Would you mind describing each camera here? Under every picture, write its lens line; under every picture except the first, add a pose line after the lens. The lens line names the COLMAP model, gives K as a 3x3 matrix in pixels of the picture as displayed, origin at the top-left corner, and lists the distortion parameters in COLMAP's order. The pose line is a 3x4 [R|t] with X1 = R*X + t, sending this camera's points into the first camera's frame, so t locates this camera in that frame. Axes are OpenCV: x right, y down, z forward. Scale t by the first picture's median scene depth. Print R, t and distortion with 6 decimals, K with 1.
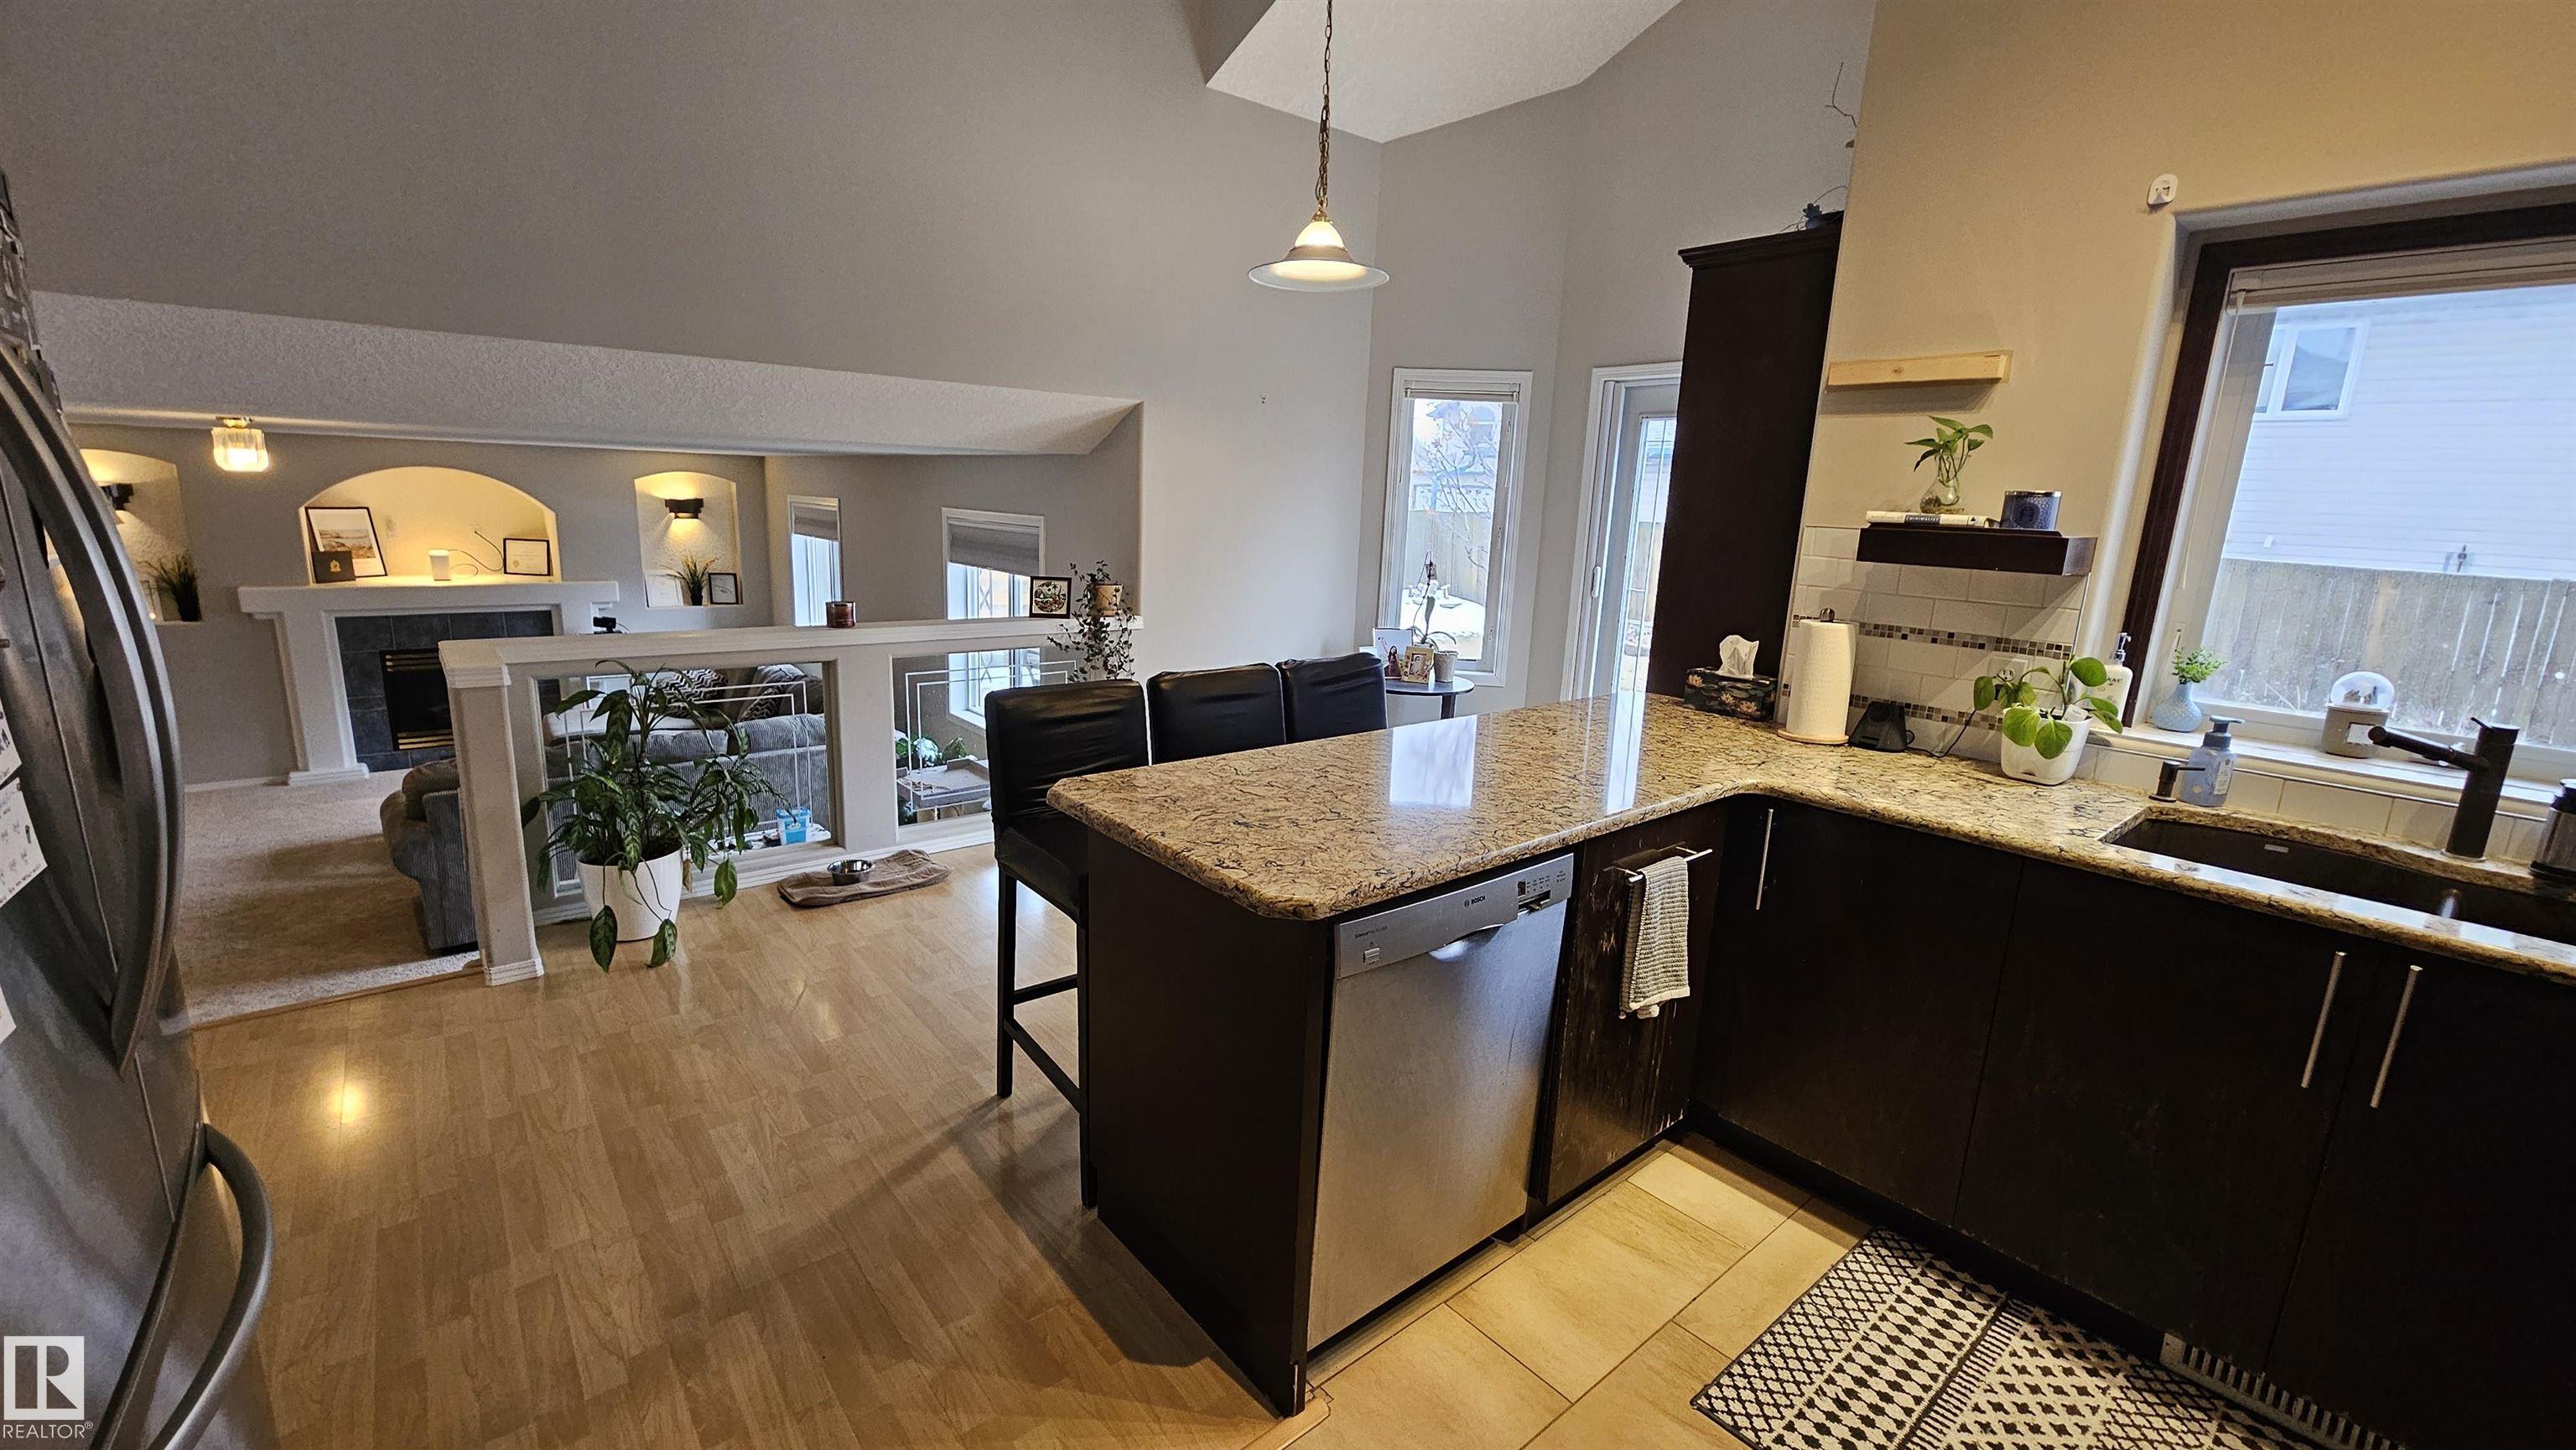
lens RADIAL K [[1054.6, 0, 1278.7], [0, 1054.6, 728.5], [0, 0, 1]] dist [-0.004914, 0.002858]
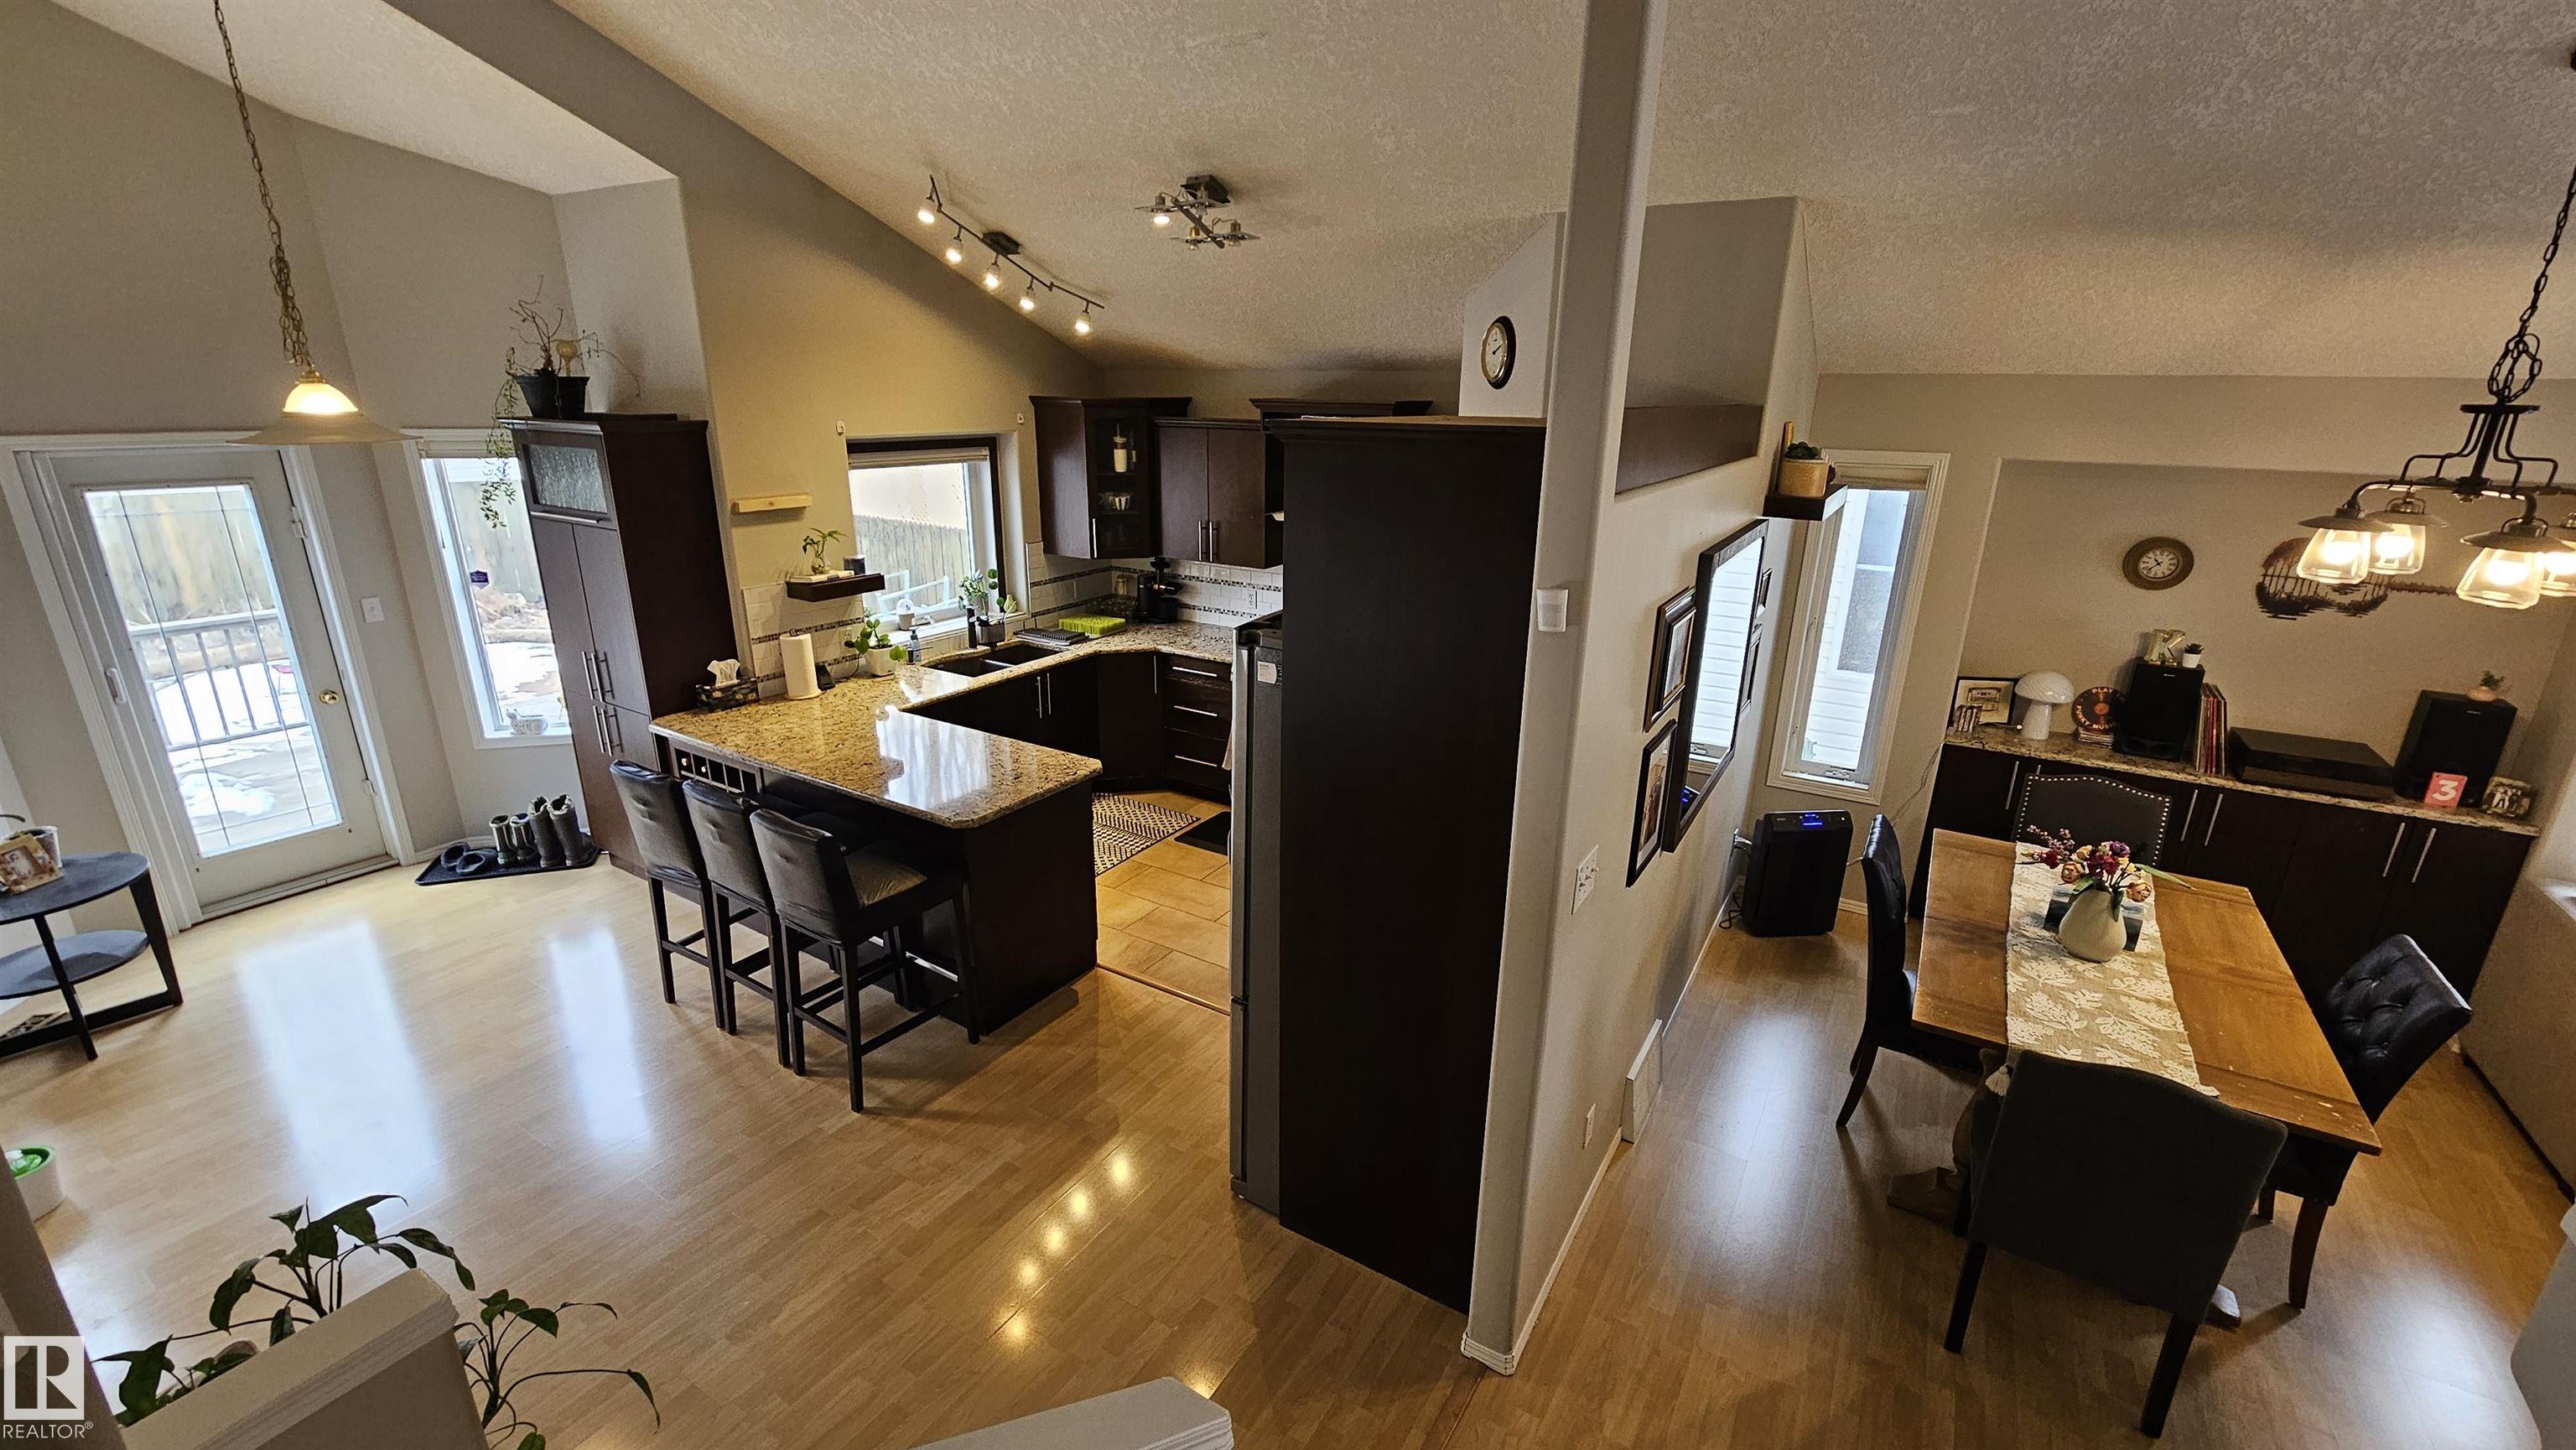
lens RADIAL K [[1054.6, 0, 1282.3], [0, 1054.6, 724.2], [0, 0, 1]] dist [-0.004914, 0.002858]
pose [[-0.314768, -0.330172, 0.889892, -0.613810], [0.180071, 0.899750, 0.397523, -0.227053], [-0.931931, 0.285371, -0.223758, 0.266370]]
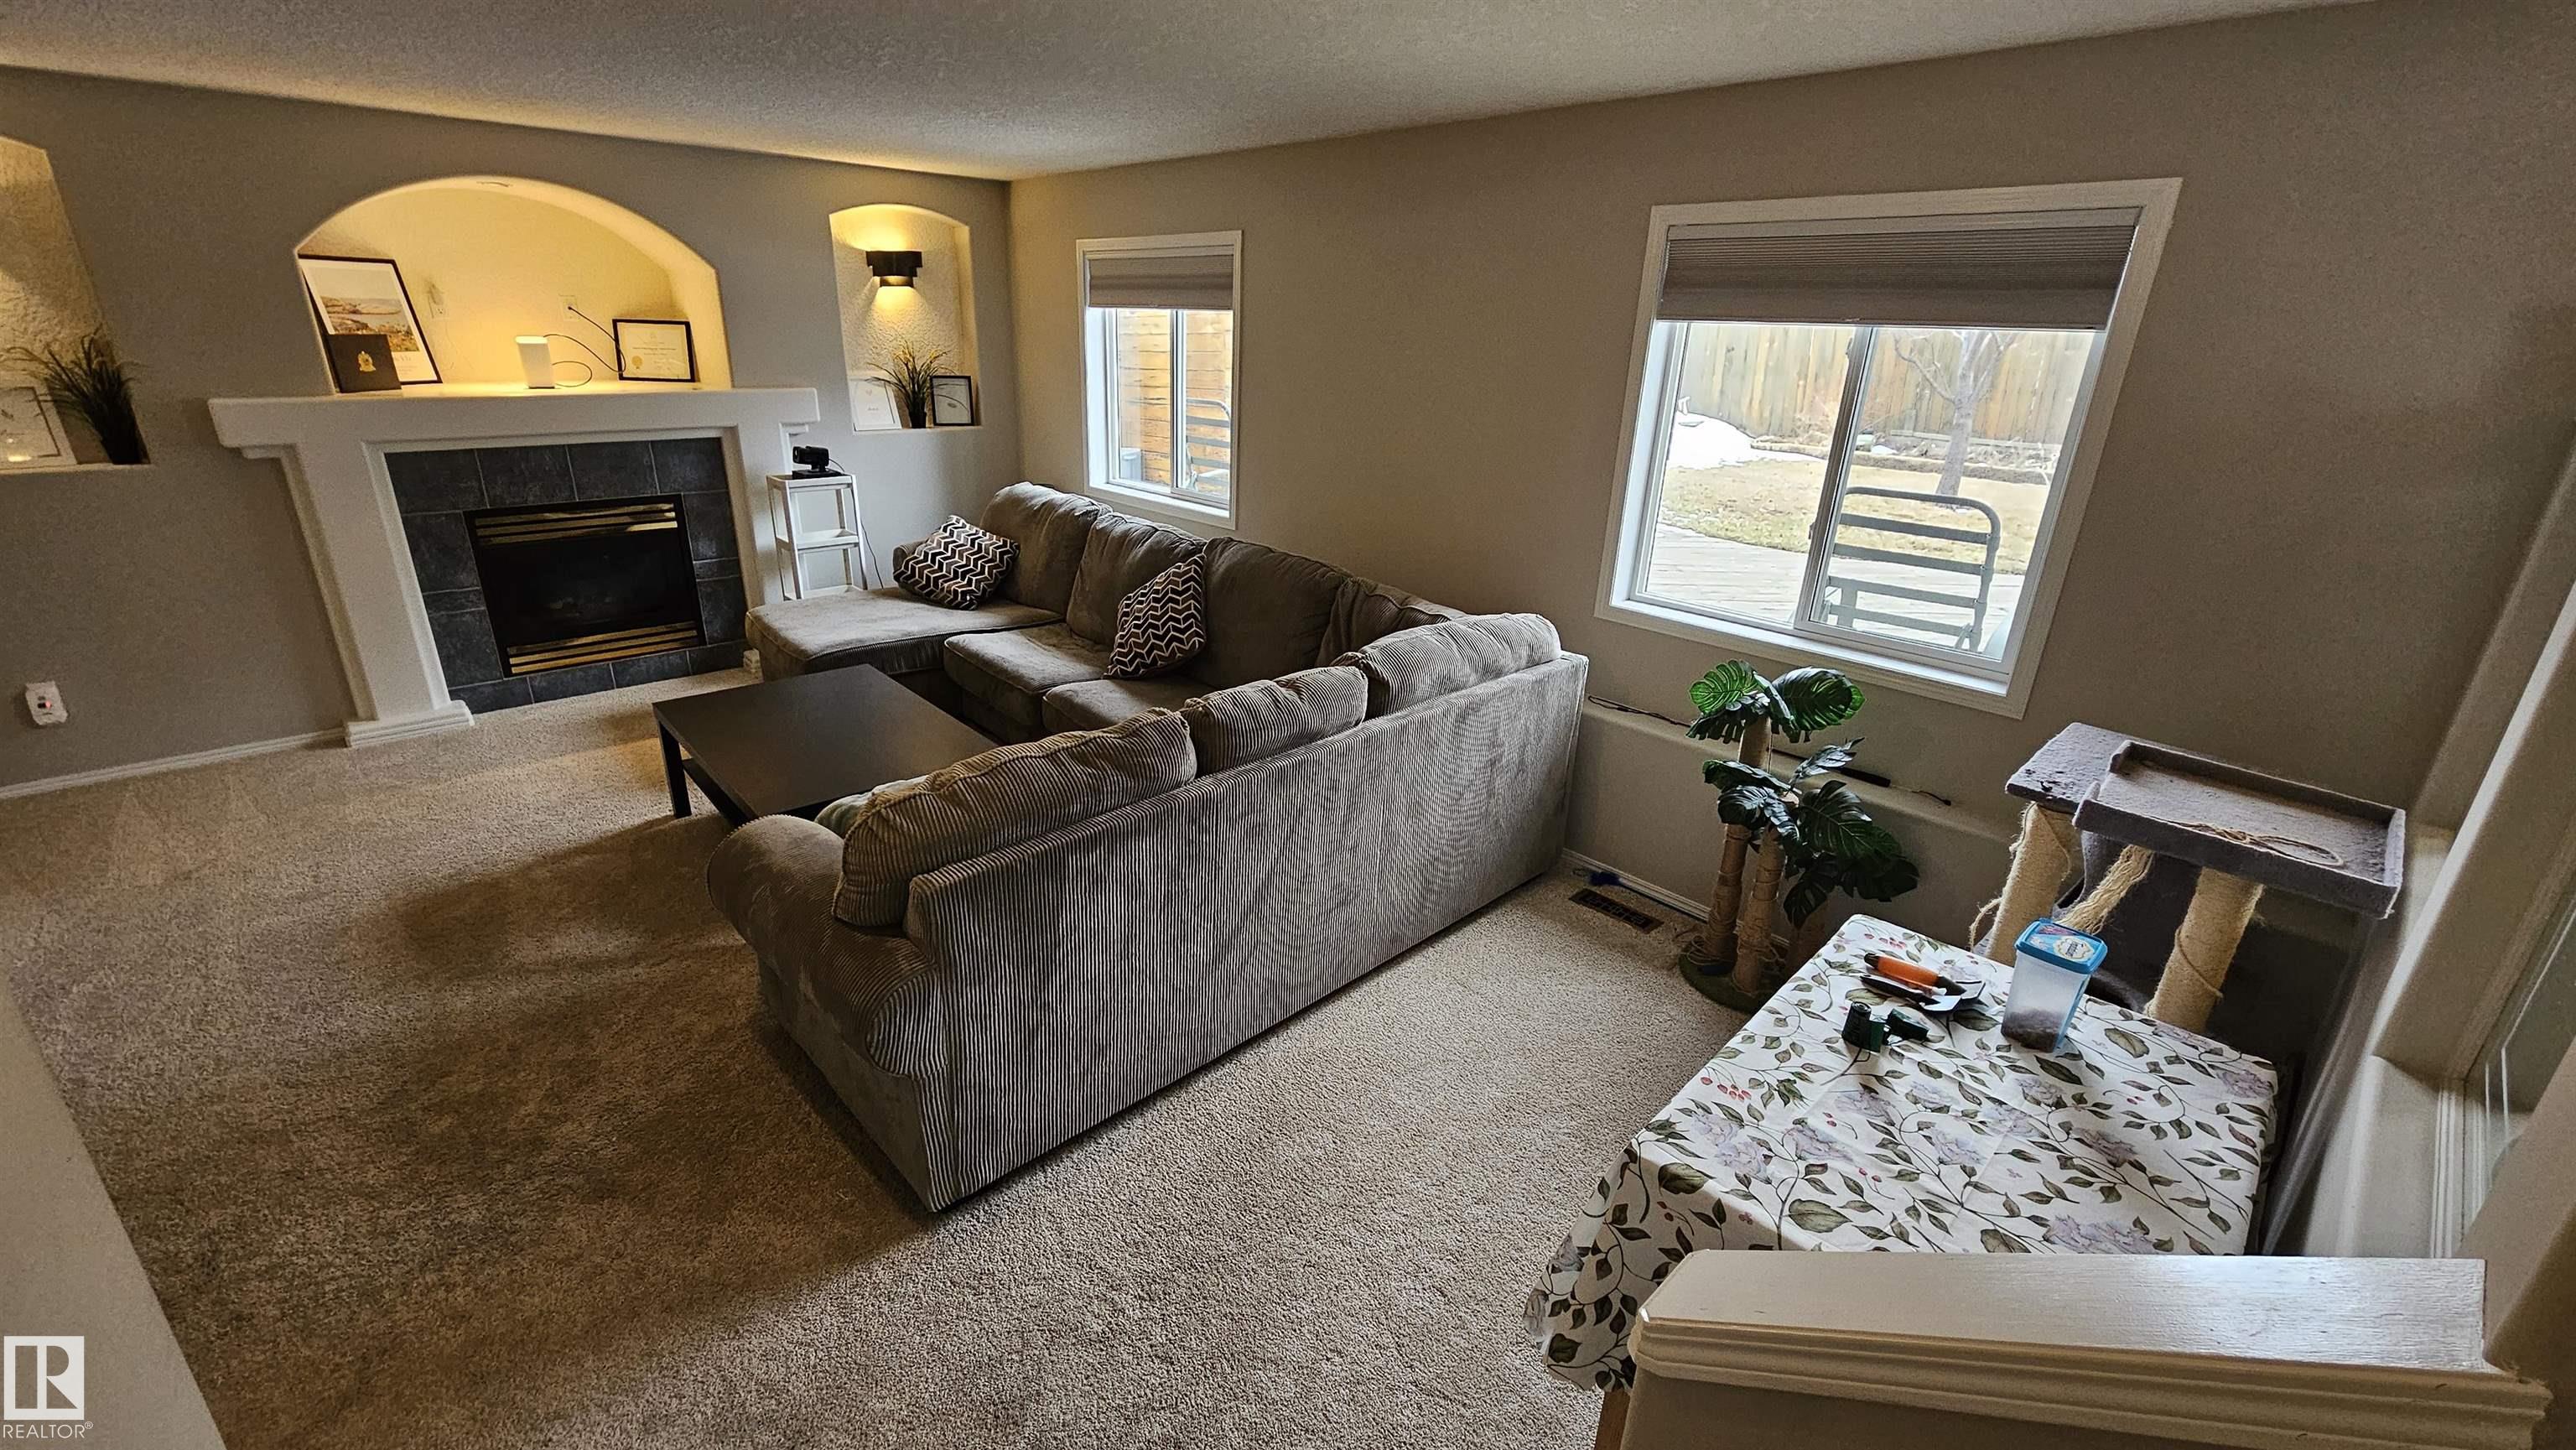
lens RADIAL K [[1054.6, 0, 1278.1], [0, 1054.6, 727.3], [0, 0, 1]] dist [-0.004914, 0.002858]
pose [[0.998452, -0.030202, 0.046711, -0.523549], [0.022727, 0.987965, 0.152998, -0.041406], [-0.050769, -0.151700, 0.987122, 0.458205]]
